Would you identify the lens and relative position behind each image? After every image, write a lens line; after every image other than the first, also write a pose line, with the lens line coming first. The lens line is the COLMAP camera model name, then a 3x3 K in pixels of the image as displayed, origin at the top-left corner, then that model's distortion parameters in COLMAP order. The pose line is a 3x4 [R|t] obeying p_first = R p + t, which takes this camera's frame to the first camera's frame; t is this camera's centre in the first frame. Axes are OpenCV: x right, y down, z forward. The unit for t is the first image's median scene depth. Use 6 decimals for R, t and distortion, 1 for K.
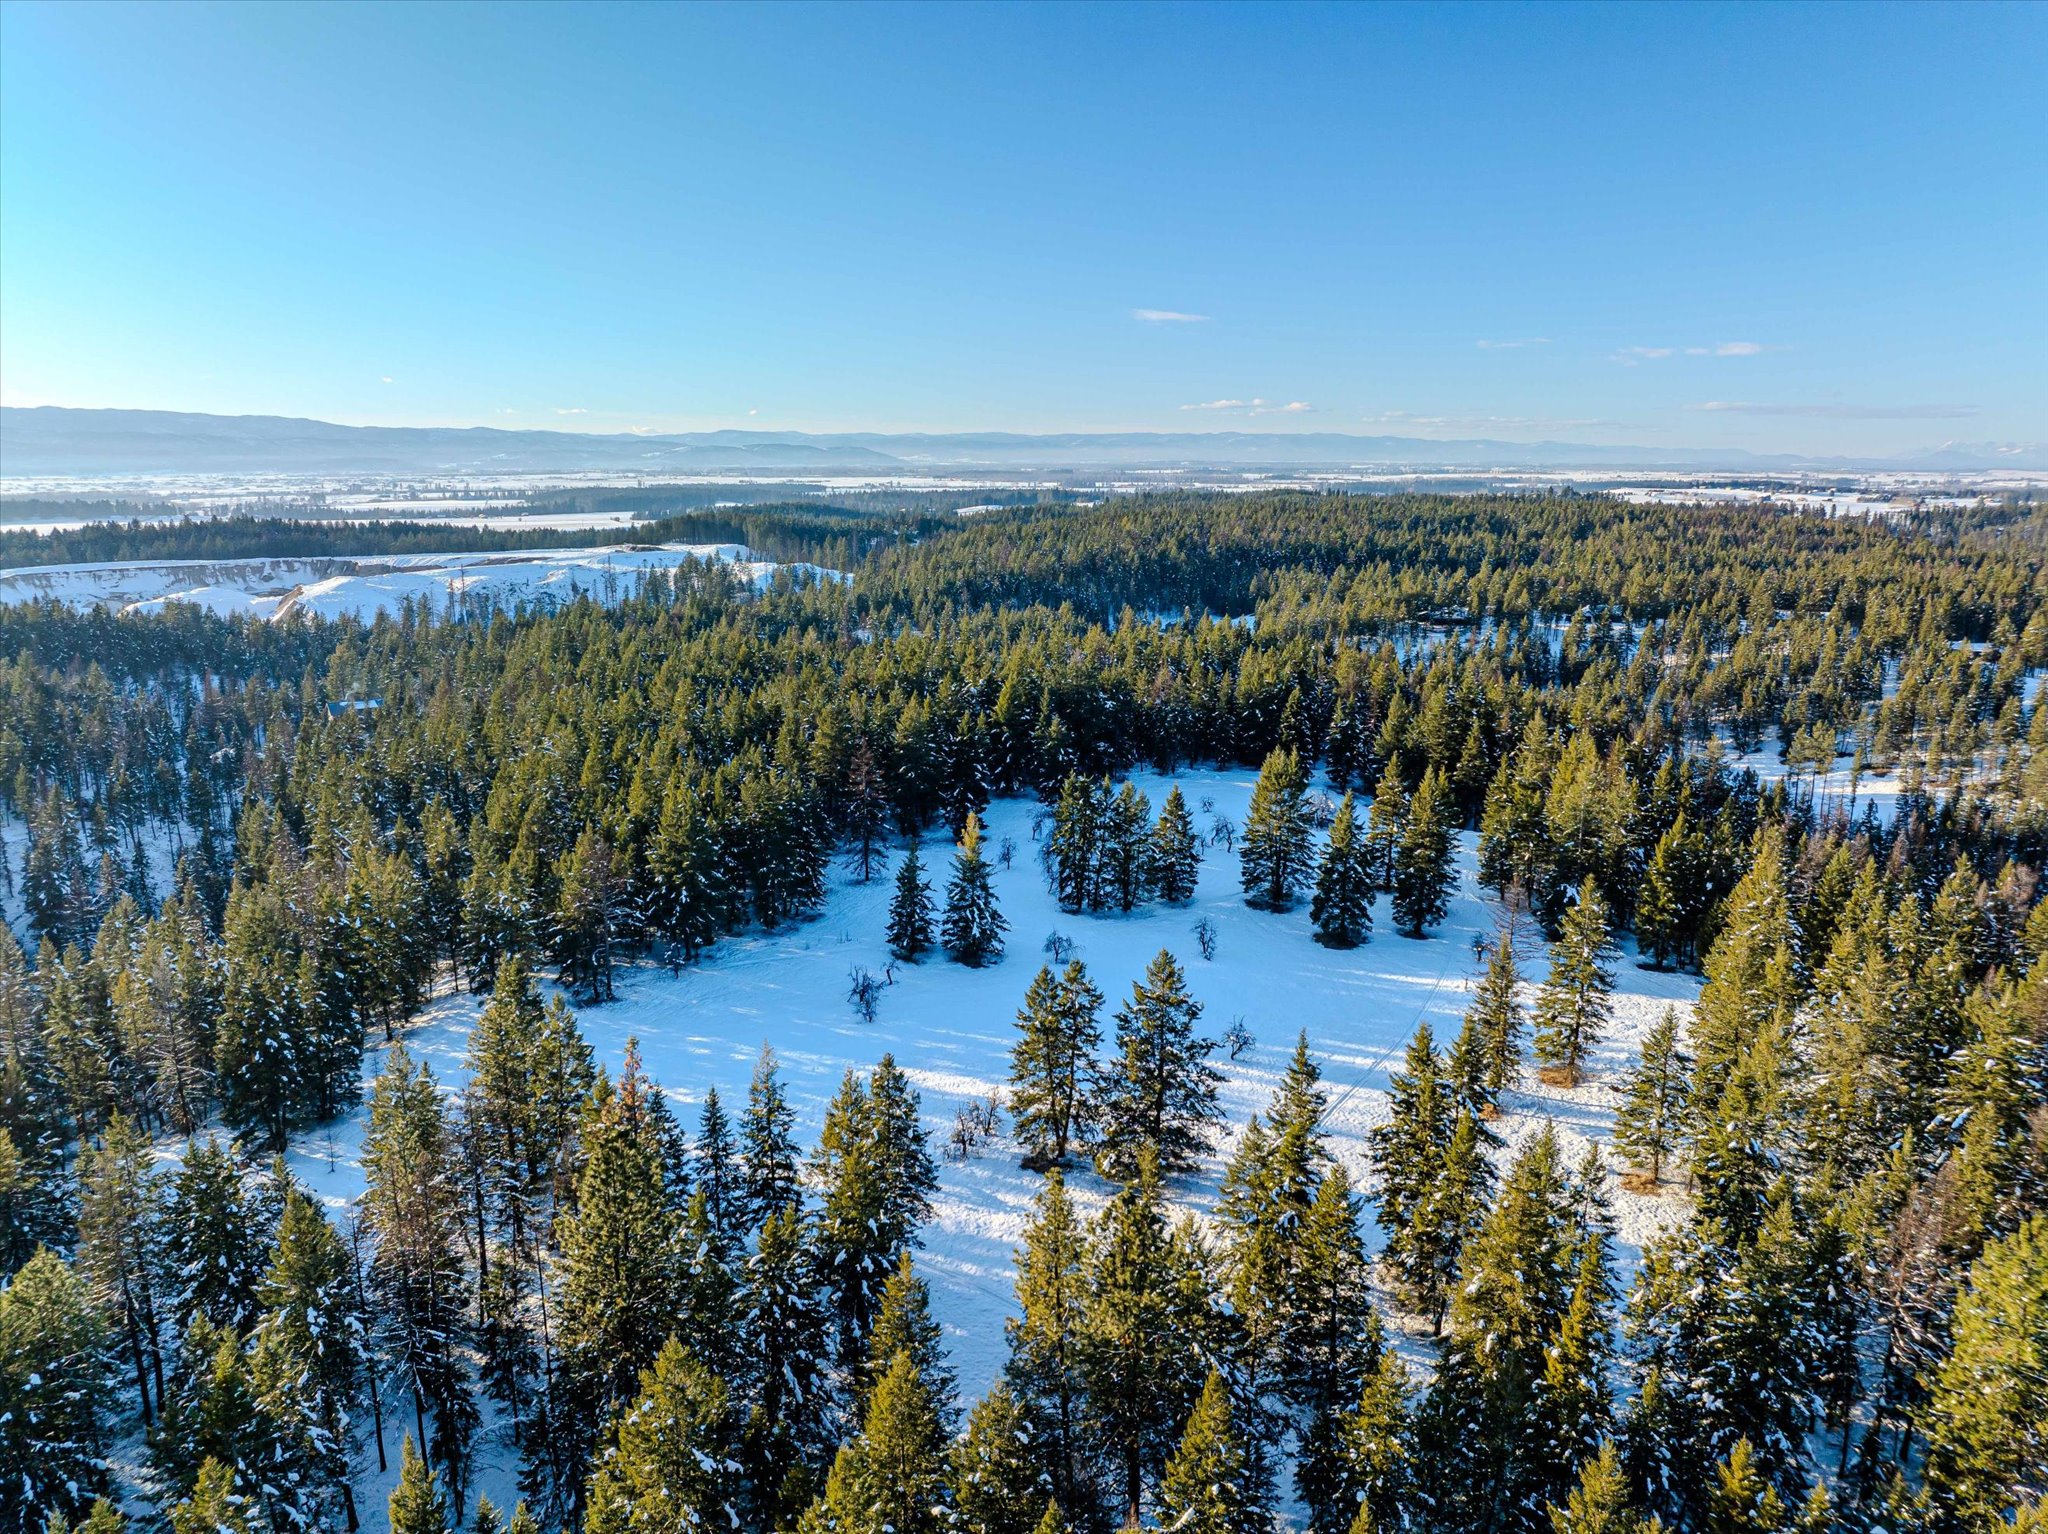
lens RADIAL K [[1448.9, 0, 1023.5], [0, 1448.9, 764.1], [0, 0, 1]] dist [-0.032349, 0.005045]
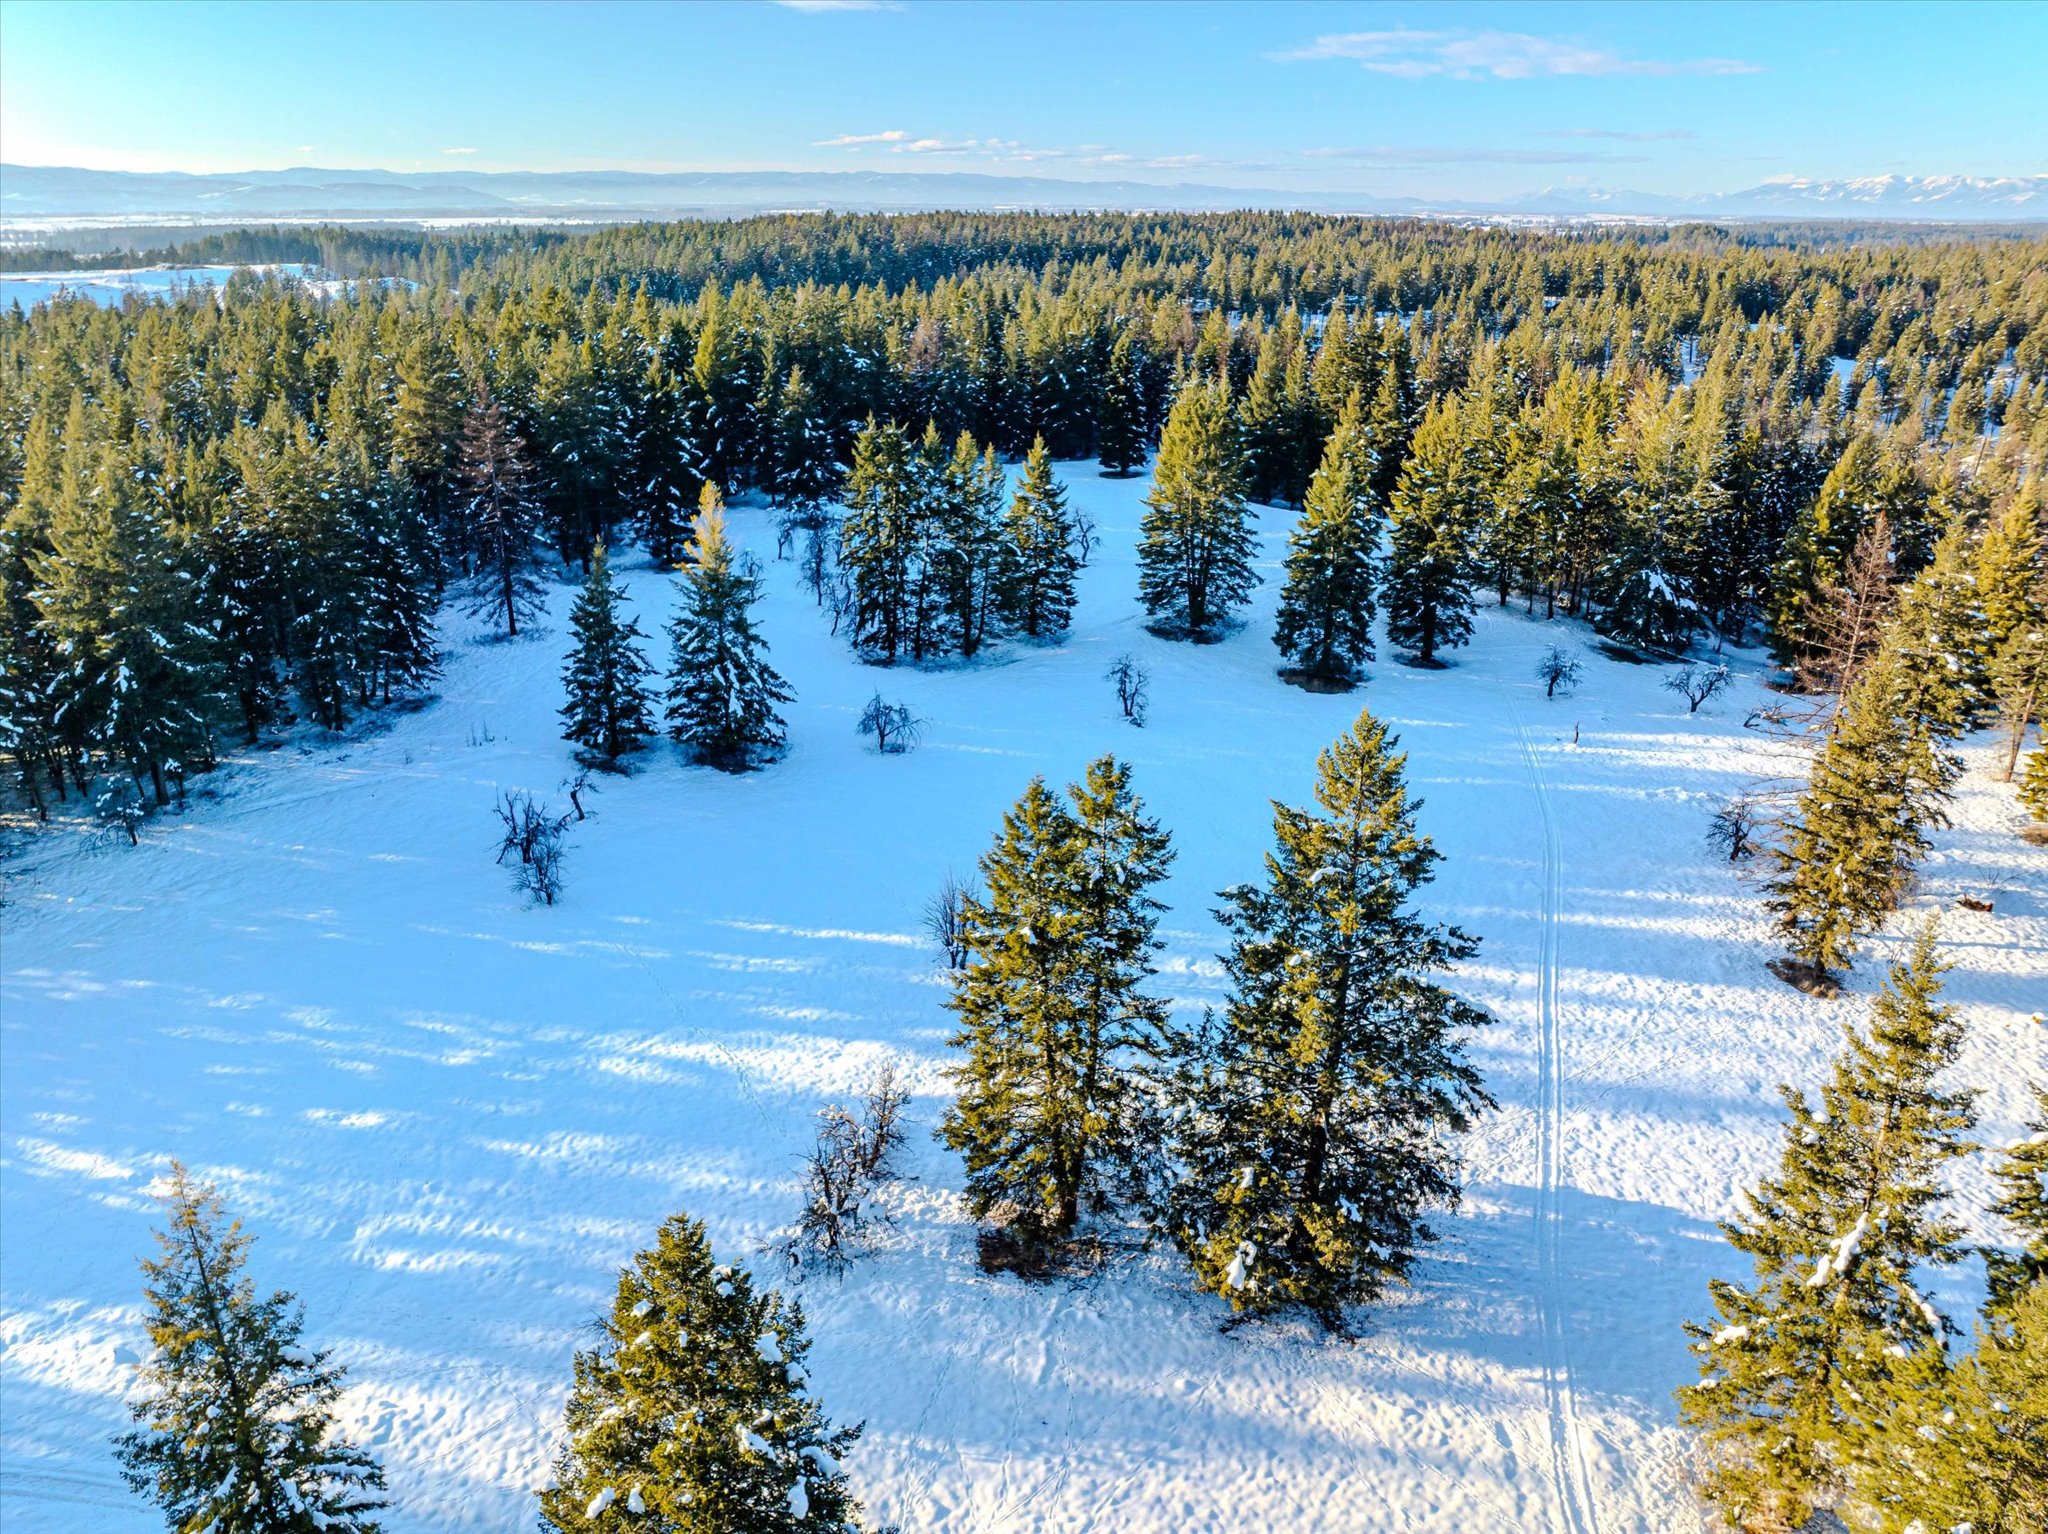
lens RADIAL K [[1448.9, 0, 1028.5], [0, 1448.9, 769.7], [0, 0, 1]] dist [-0.032349, 0.005045]
pose [[0.970582, -0.081598, 0.226522, -0.046100], [0.043008, 0.984446, 0.170340, 0.047327], [-0.236898, -0.155587, 0.958995, 0.414972]]
